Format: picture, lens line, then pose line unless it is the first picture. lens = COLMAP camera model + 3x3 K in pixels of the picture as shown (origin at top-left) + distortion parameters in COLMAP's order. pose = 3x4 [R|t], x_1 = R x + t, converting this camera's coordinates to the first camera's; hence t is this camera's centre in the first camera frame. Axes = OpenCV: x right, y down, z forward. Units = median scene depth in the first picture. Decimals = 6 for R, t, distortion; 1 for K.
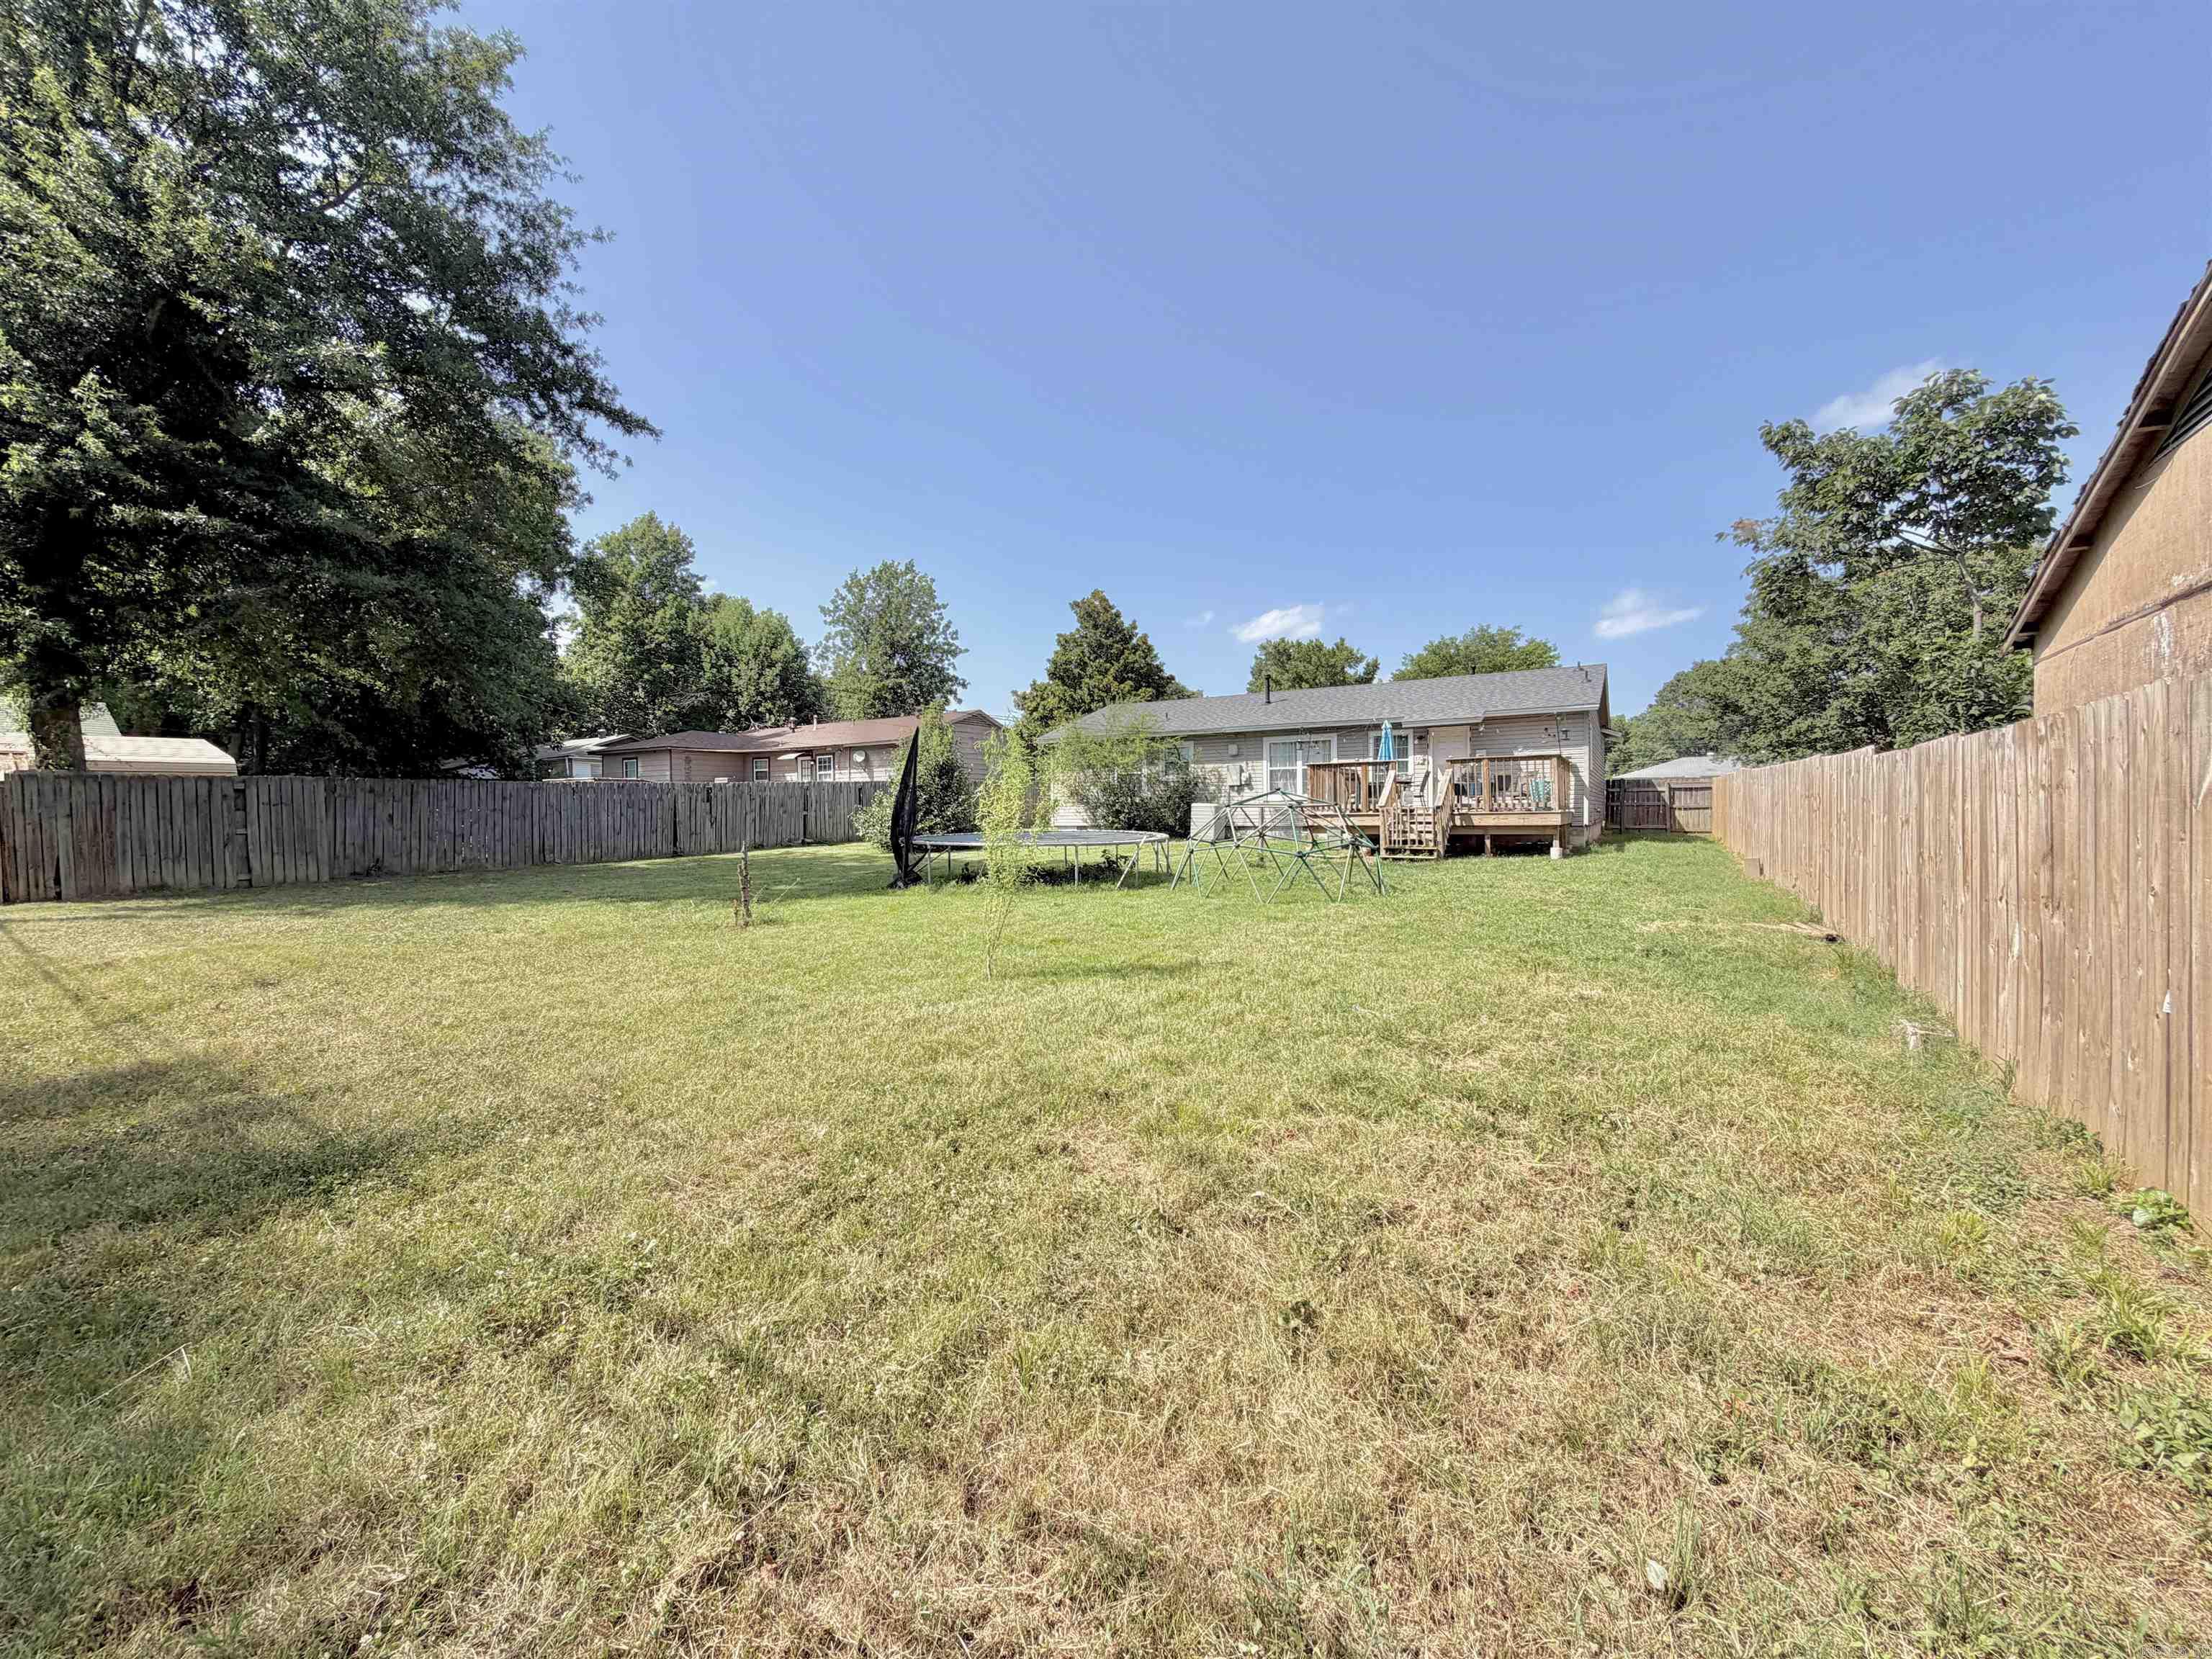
lens RADIAL K [[890.9, 0, 1100.3], [0, 890.9, 828.2], [0, 0, 1]] dist [-0.001216, -0.000304]
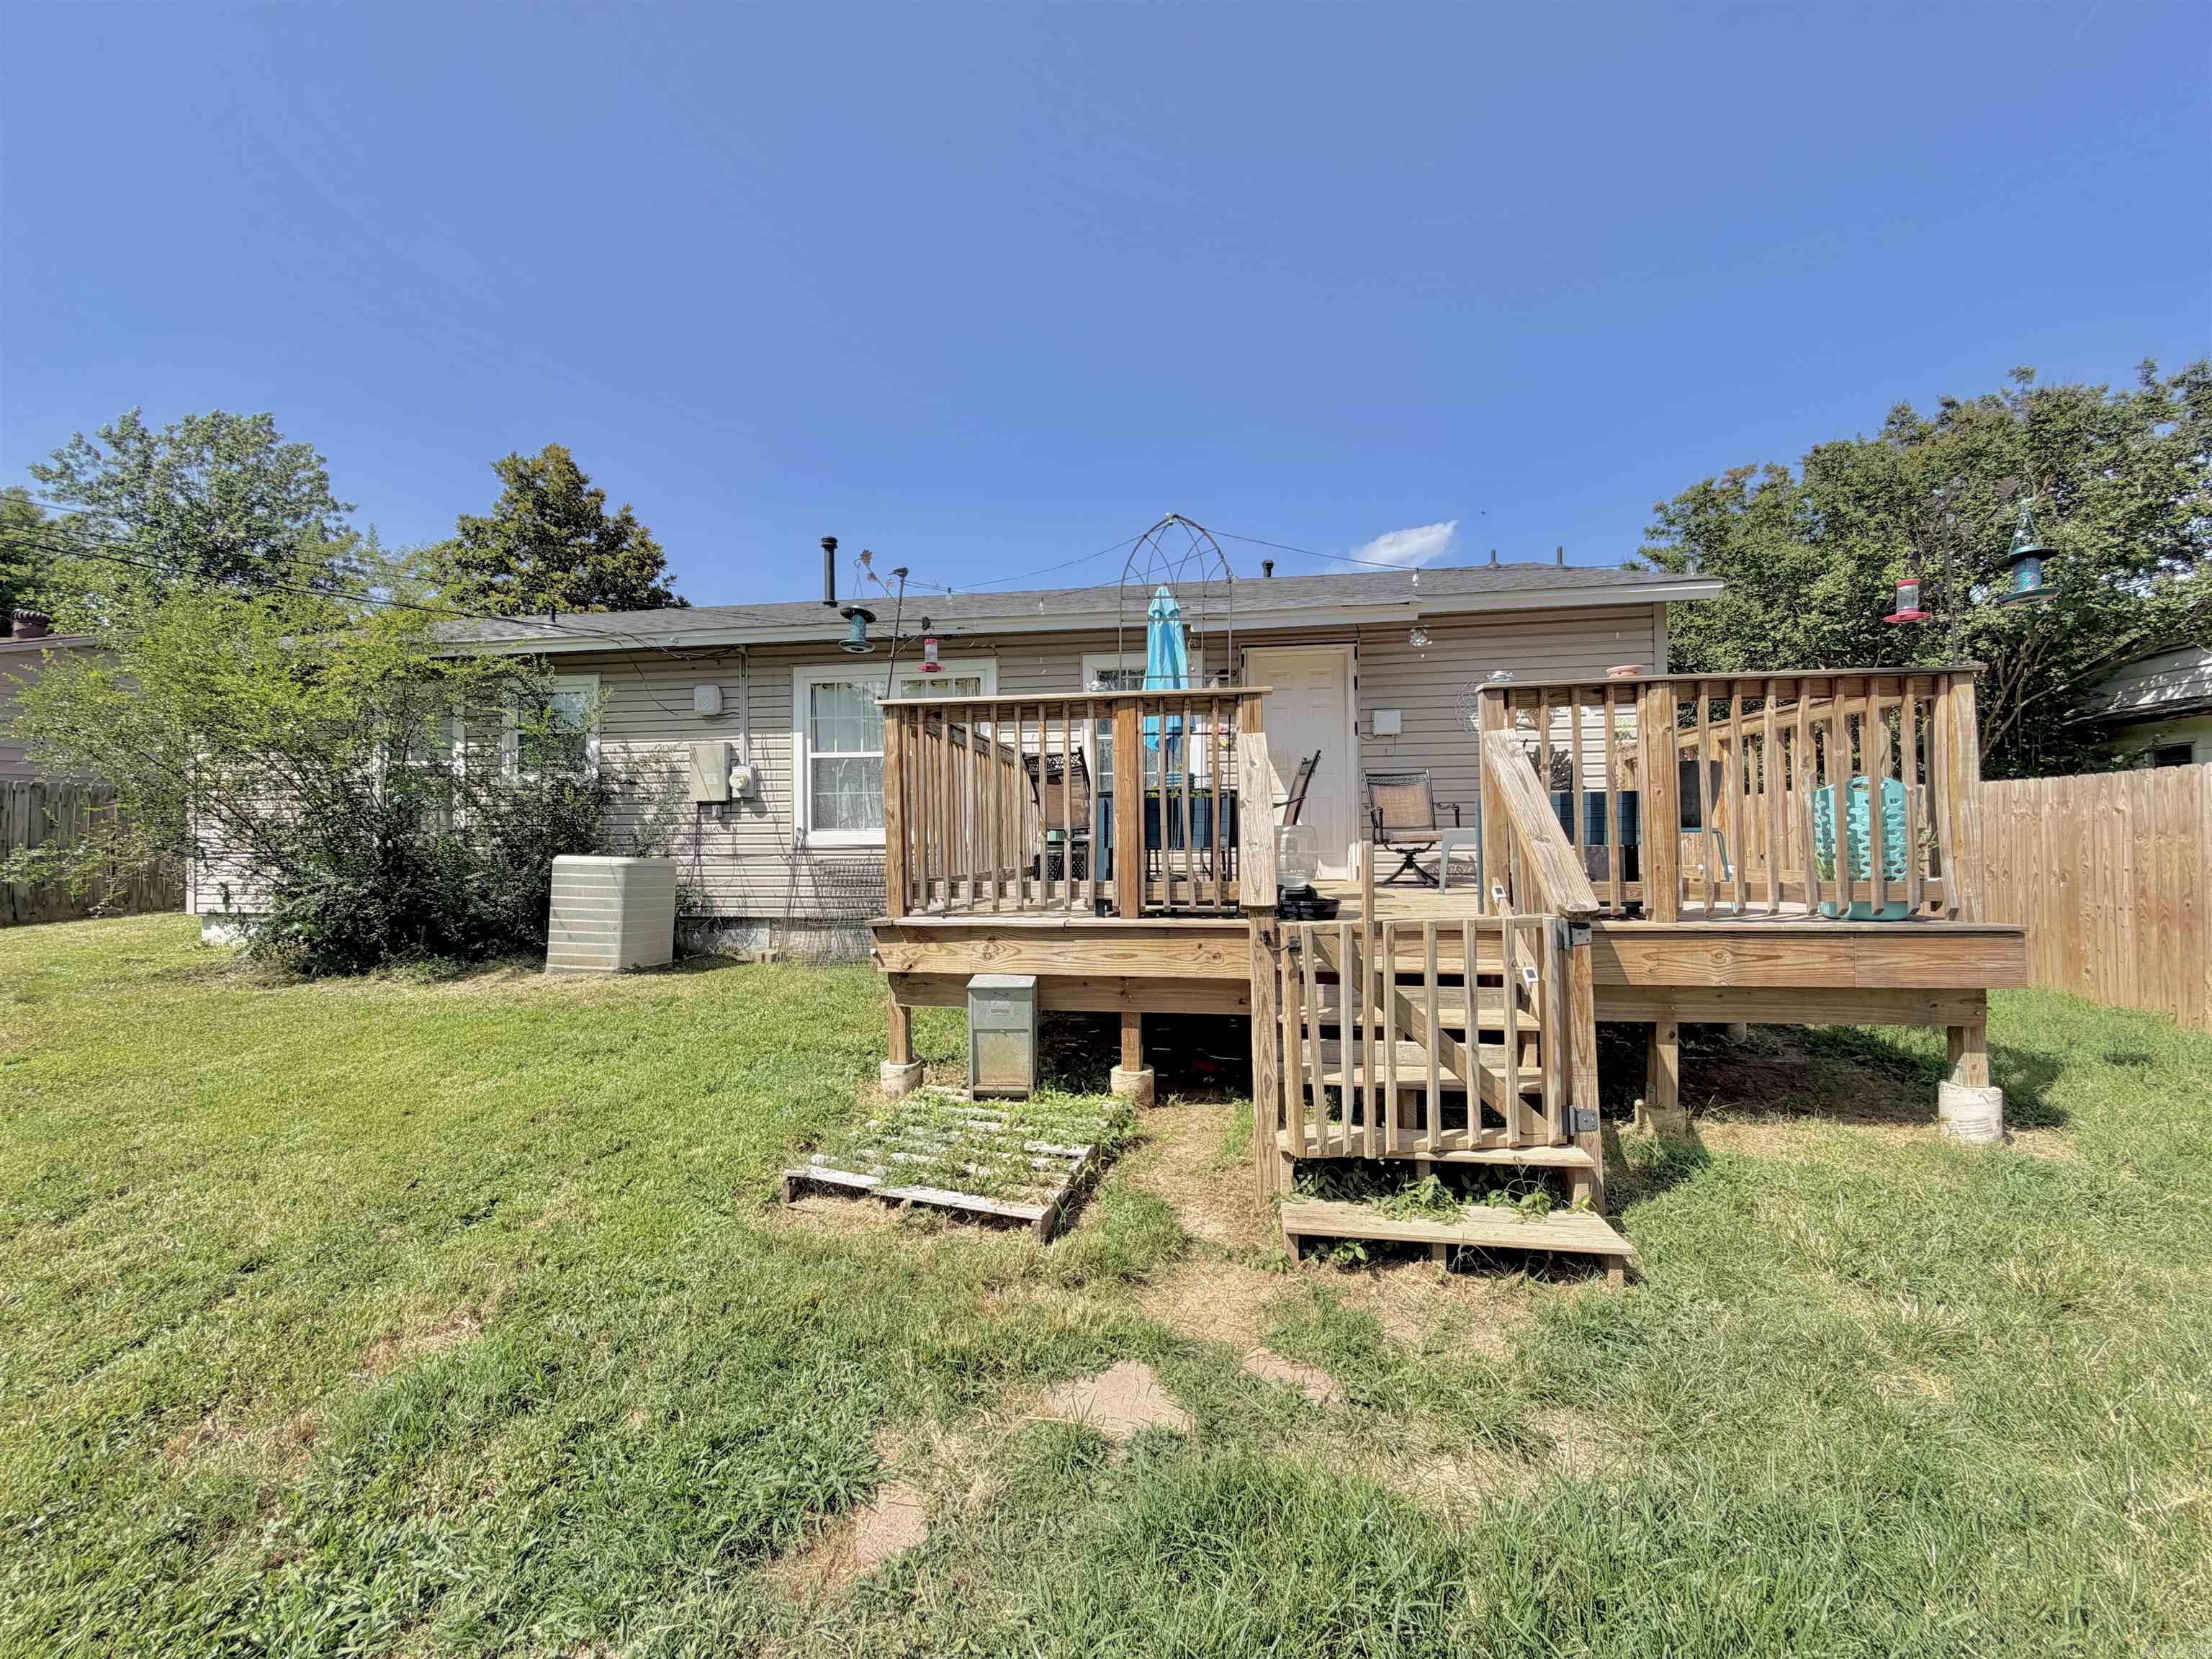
lens RADIAL K [[883.2, 0, 1109.1], [0, 883.2, 828.0], [0, 0, 1]] dist [0.002906, 0.000437]
pose [[0.919774, 0.004670, 0.392422, 0.158435], [0.006671, 0.999599, -0.027530, -0.027033], [-0.392393, 0.027940, 0.919373, 0.619686]]
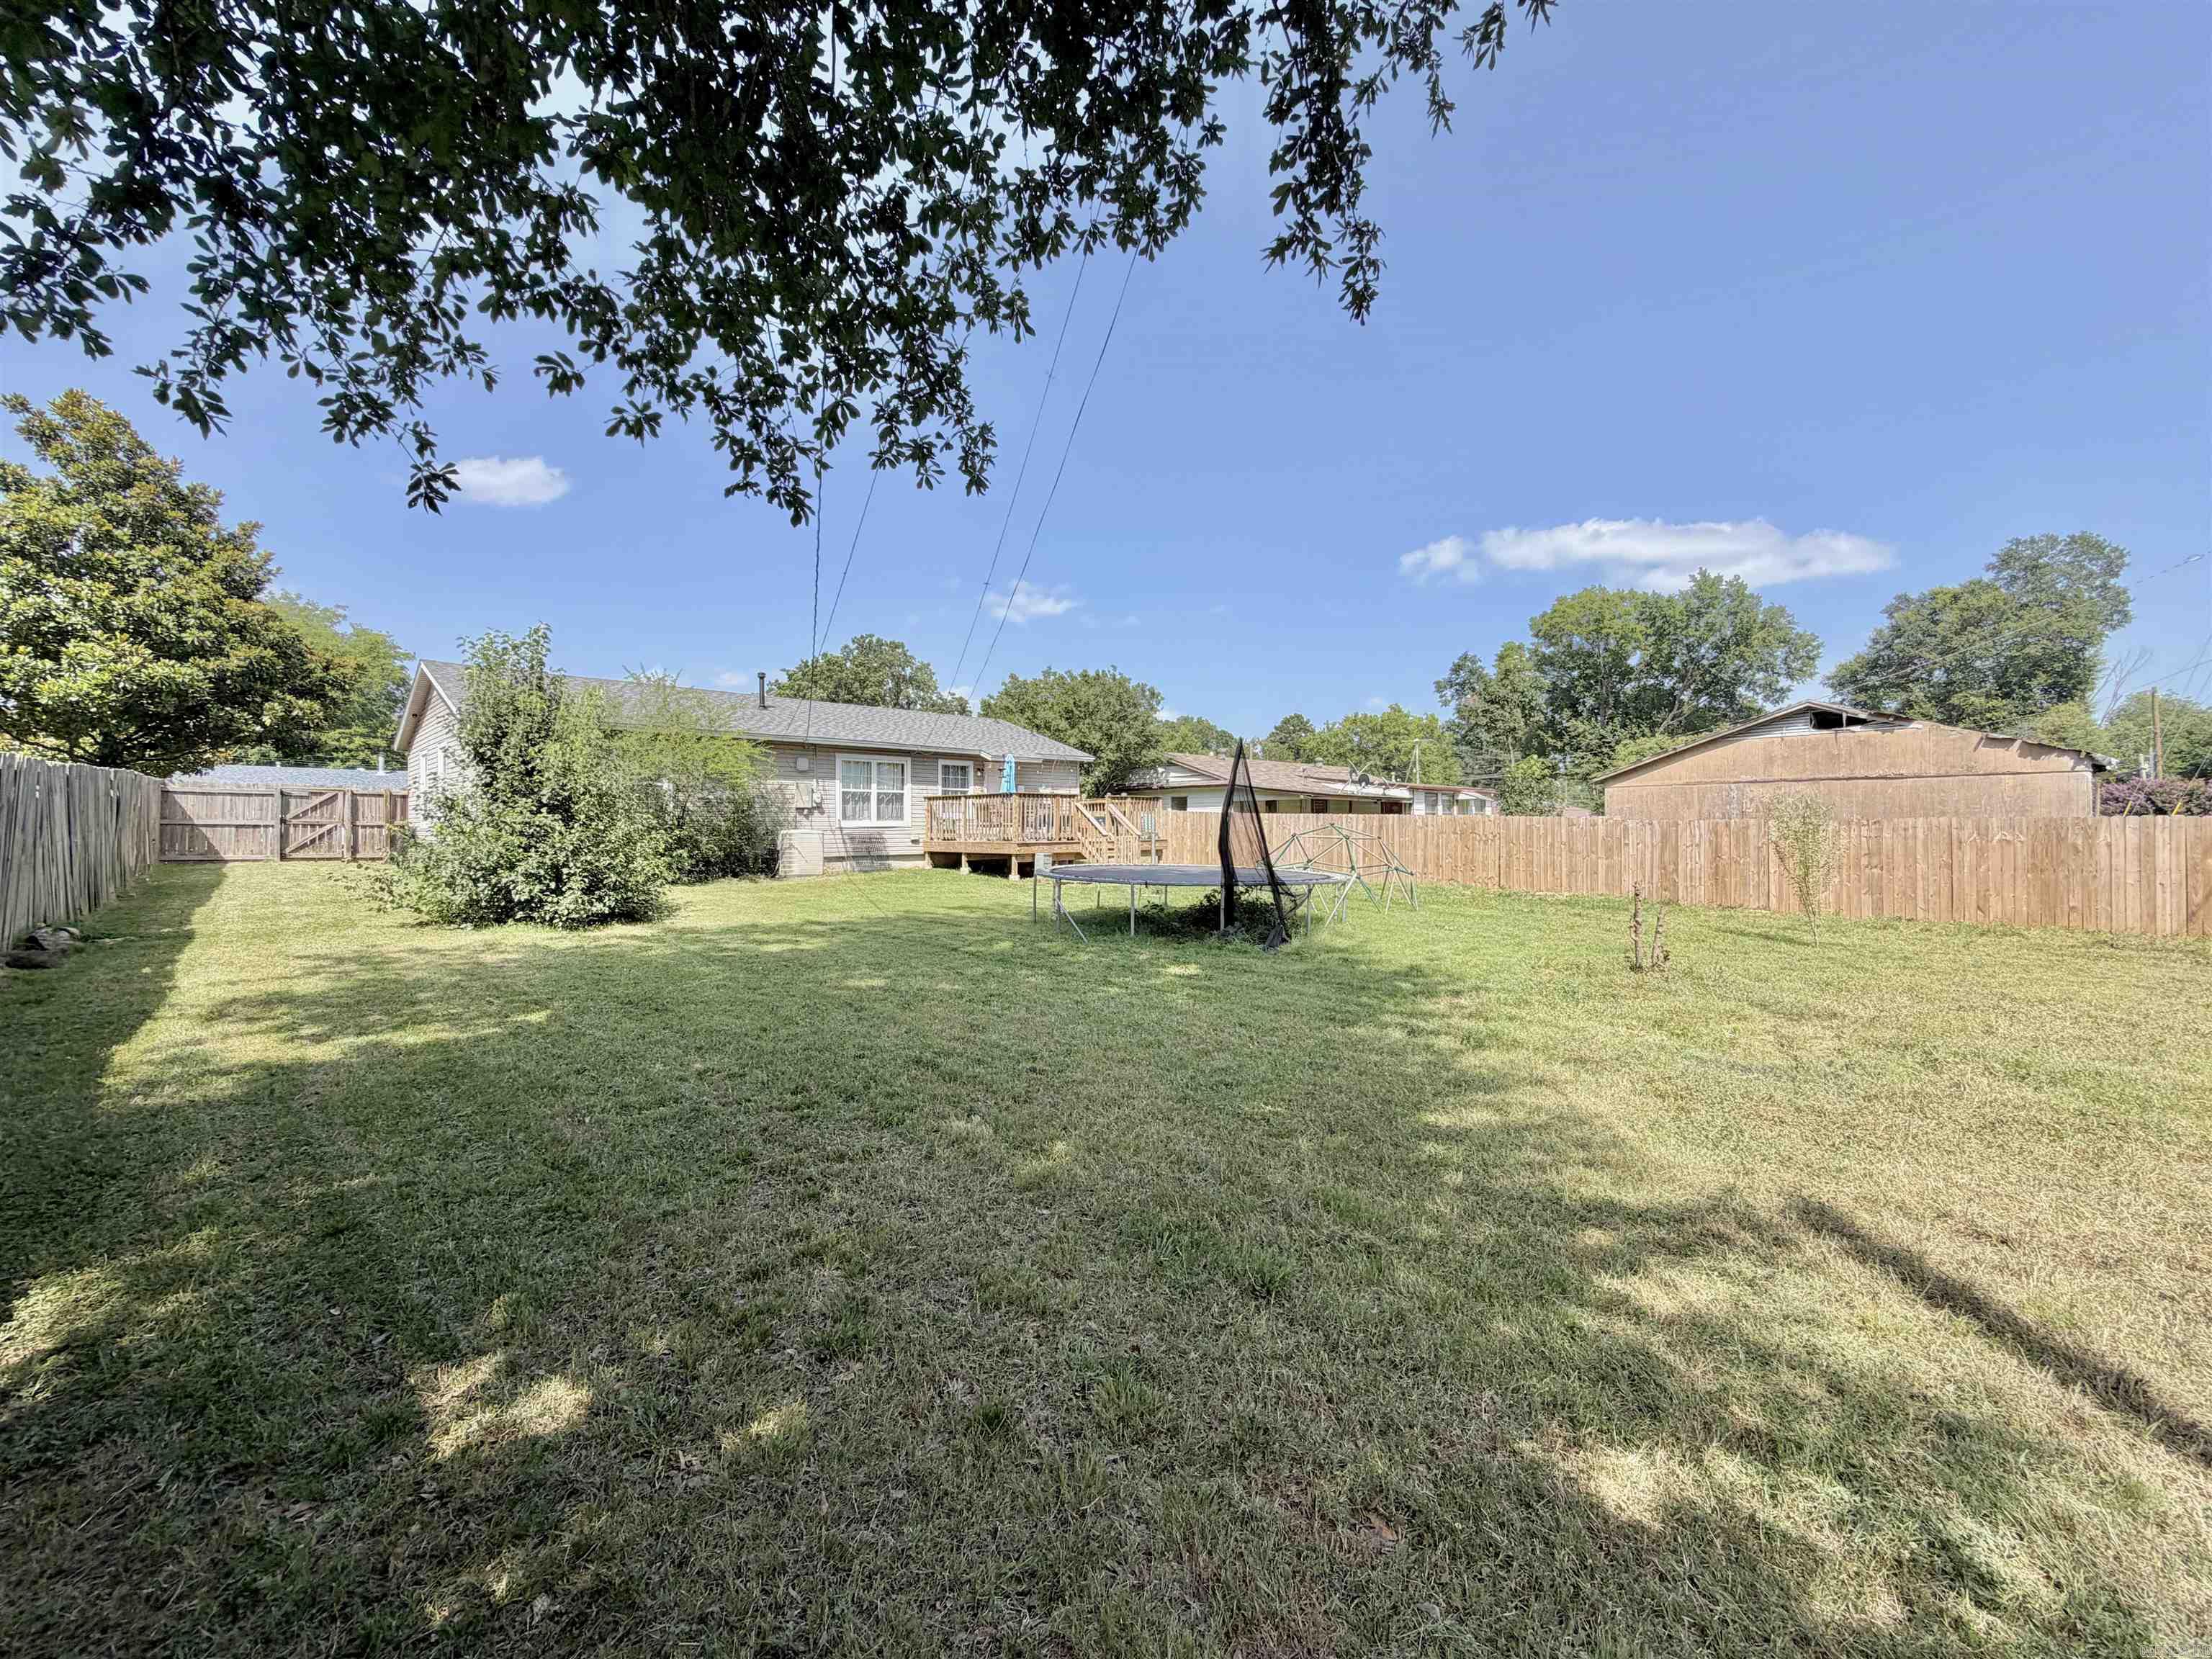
lens RADIAL K [[882.0, 0, 1100.0], [0, 882.0, 829.1], [0, 0, 1]] dist [-0.000797, 0.000231]
pose [[0.238218, 0.002934, 0.971207, -0.575158], [0.015007, 0.999865, -0.006701, -0.018908], [-0.971096, 0.016171, 0.238142, 0.542602]]
